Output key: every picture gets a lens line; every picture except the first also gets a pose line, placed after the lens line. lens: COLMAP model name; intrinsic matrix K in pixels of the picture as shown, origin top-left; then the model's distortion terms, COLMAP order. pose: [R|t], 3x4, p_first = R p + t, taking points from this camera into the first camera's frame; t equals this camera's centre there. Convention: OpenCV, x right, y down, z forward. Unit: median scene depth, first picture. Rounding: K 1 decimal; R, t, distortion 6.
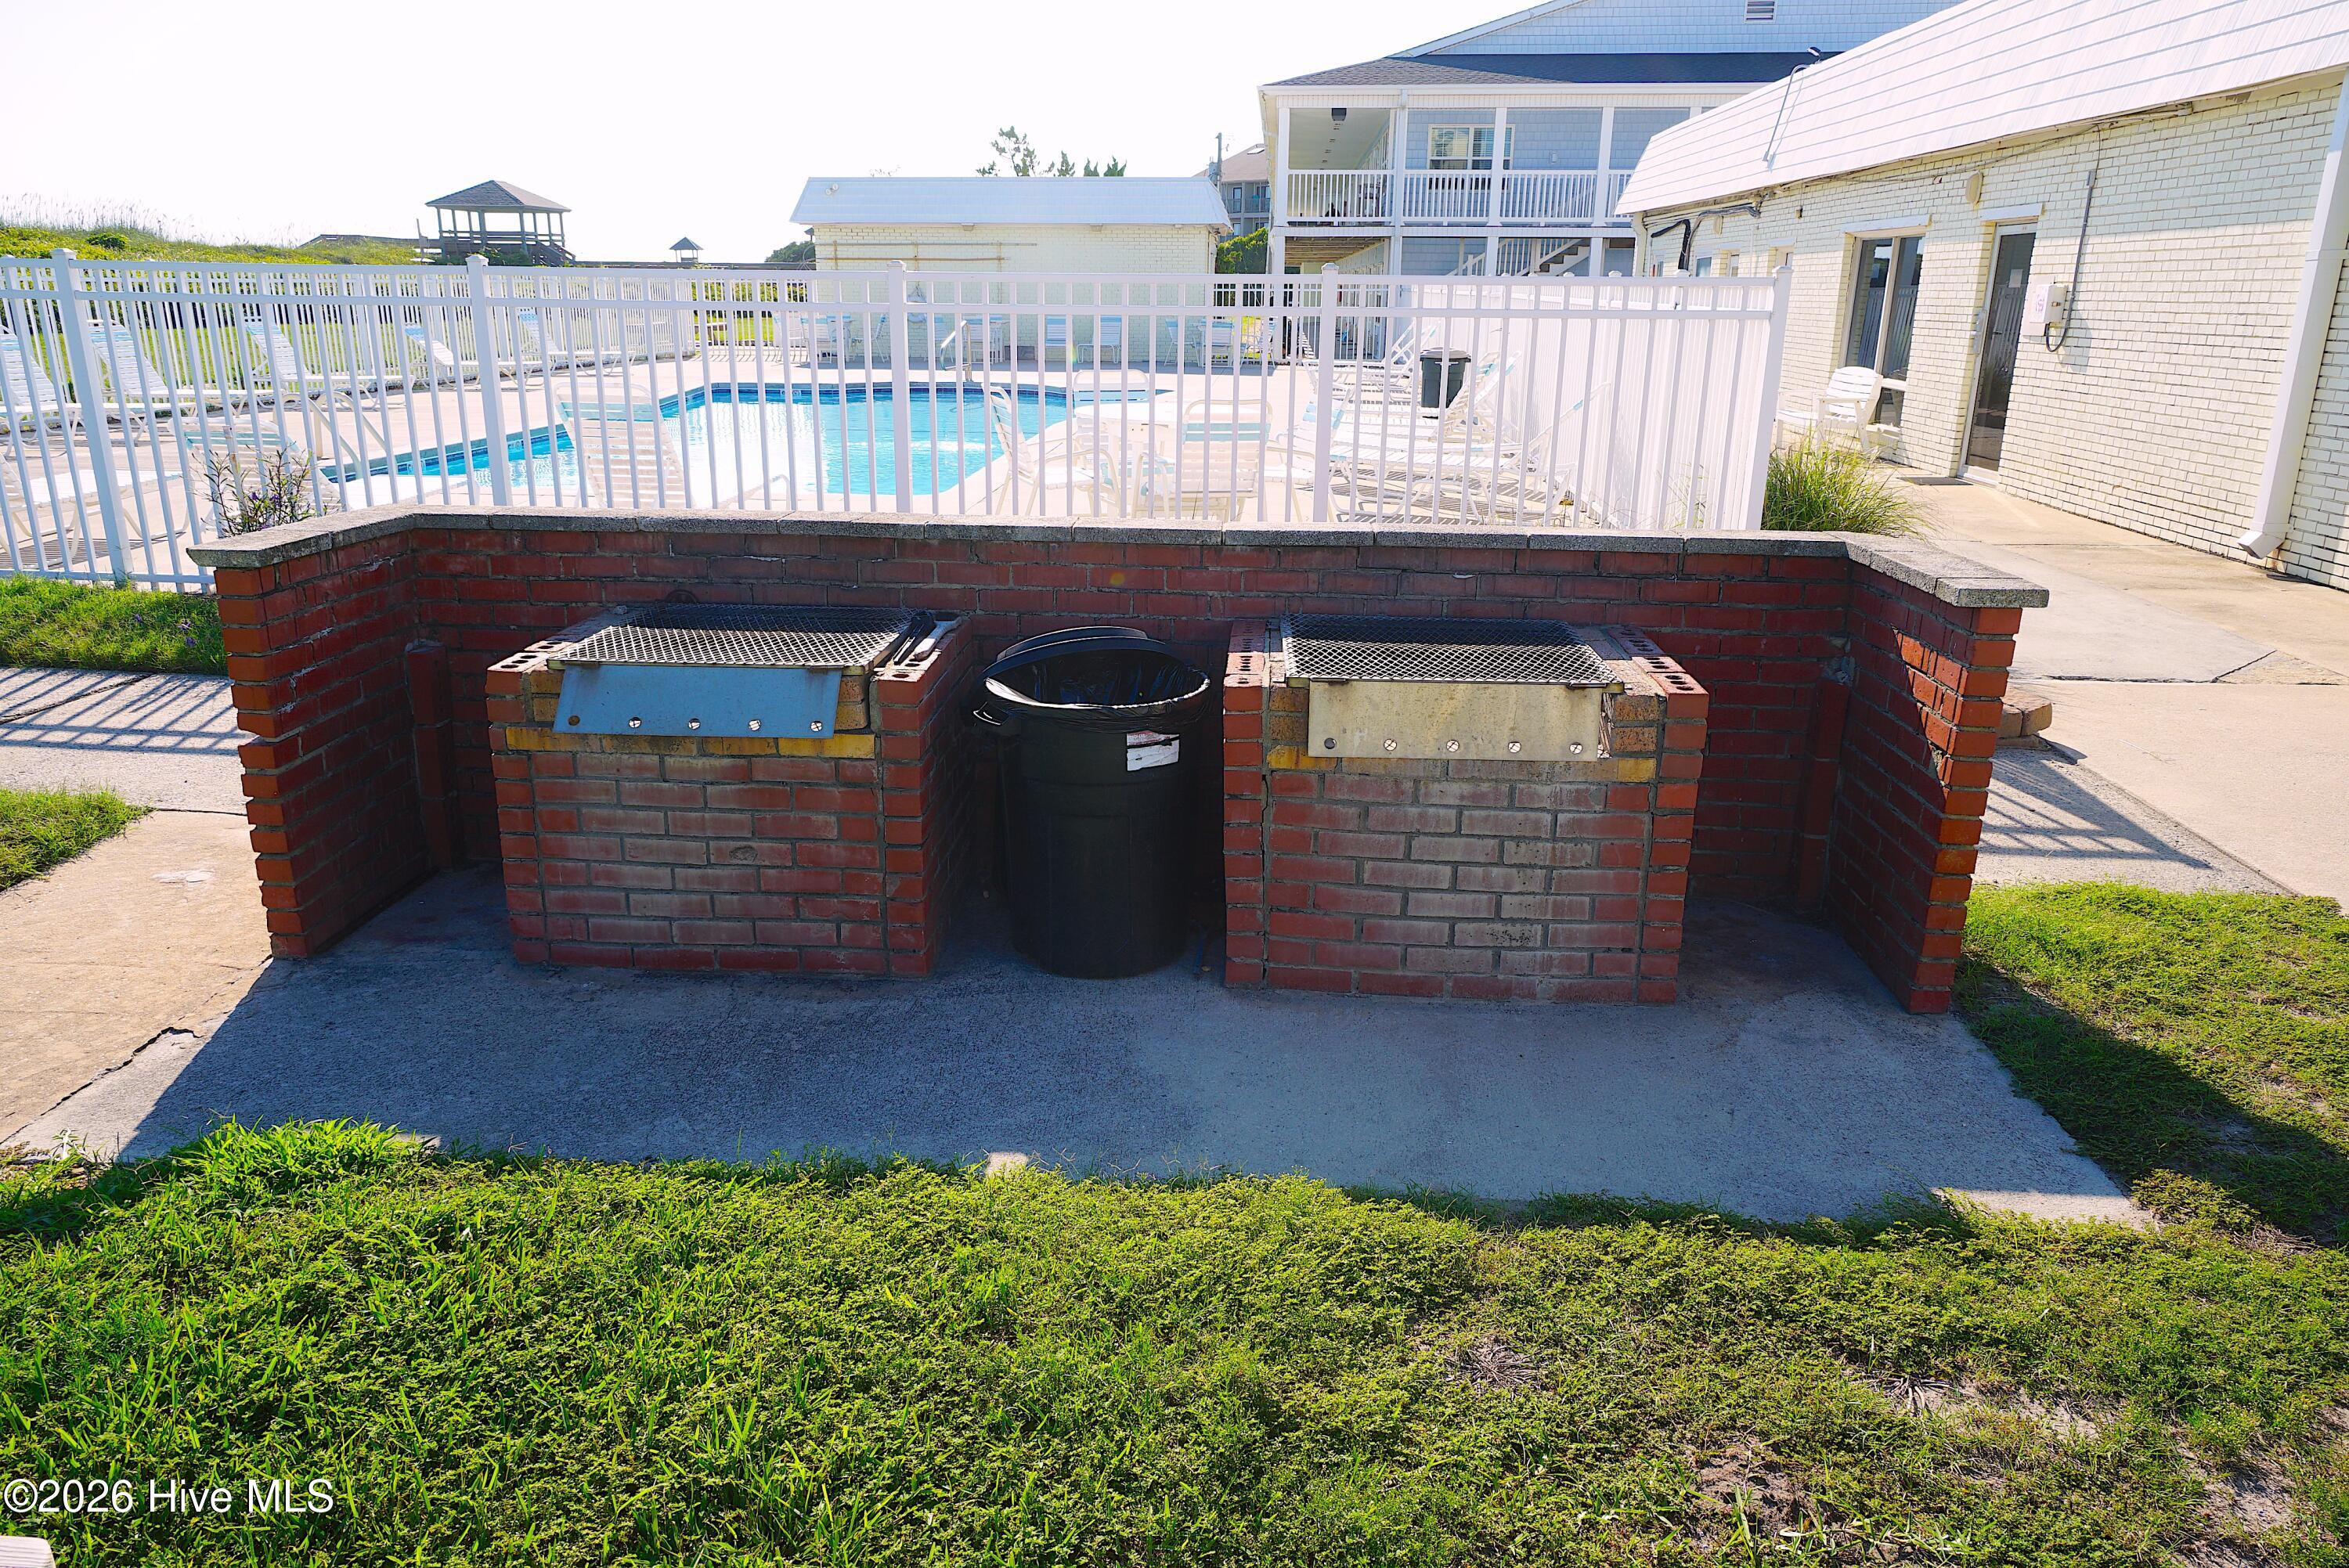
lens RADIAL K [[1643.0, 0, 1174.5], [0, 1643.0, 784.0], [0, 0, 1]] dist [0.017392, 0.000563]
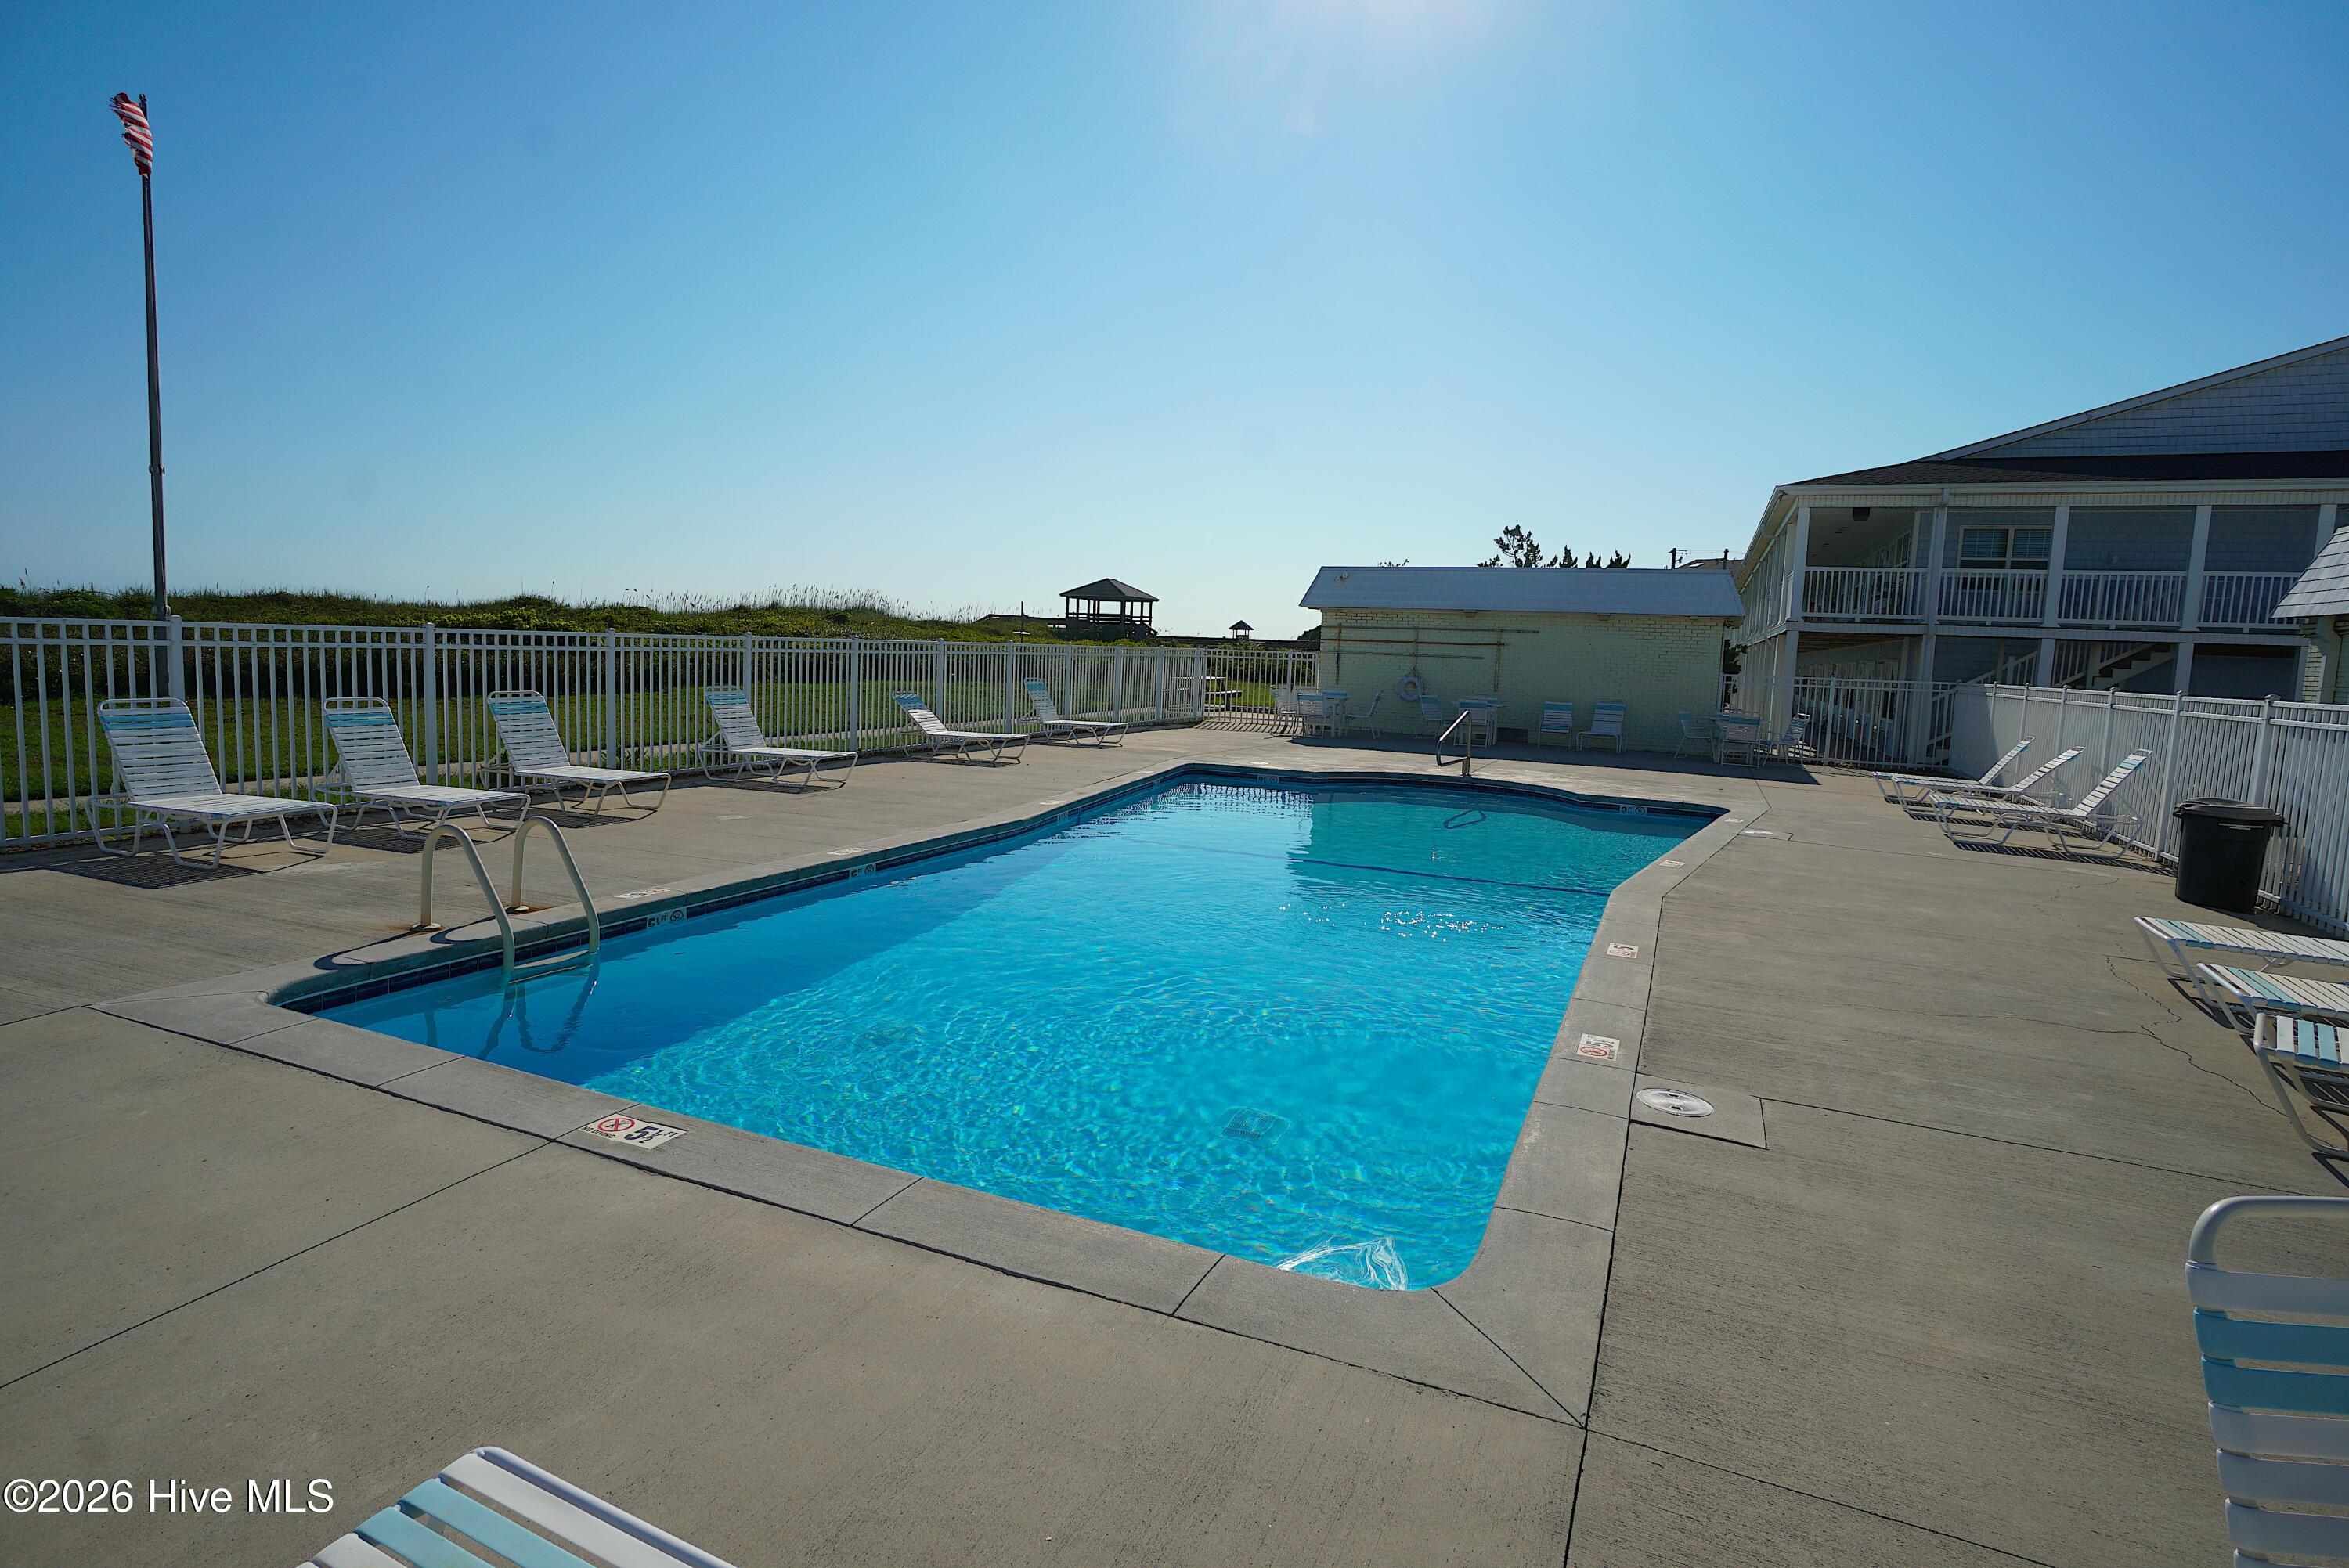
lens RADIAL K [[1192.7, 0, 1174.5], [0, 1192.7, 784.0], [0, 0, 1]] dist [-0.031604, 0.000465]
pose [[0.941589, 0.066733, -0.330085, -0.042565], [-0.127156, 0.978065, -0.164987, -0.081591], [0.311834, 0.197323, 0.929421, 0.252185]]
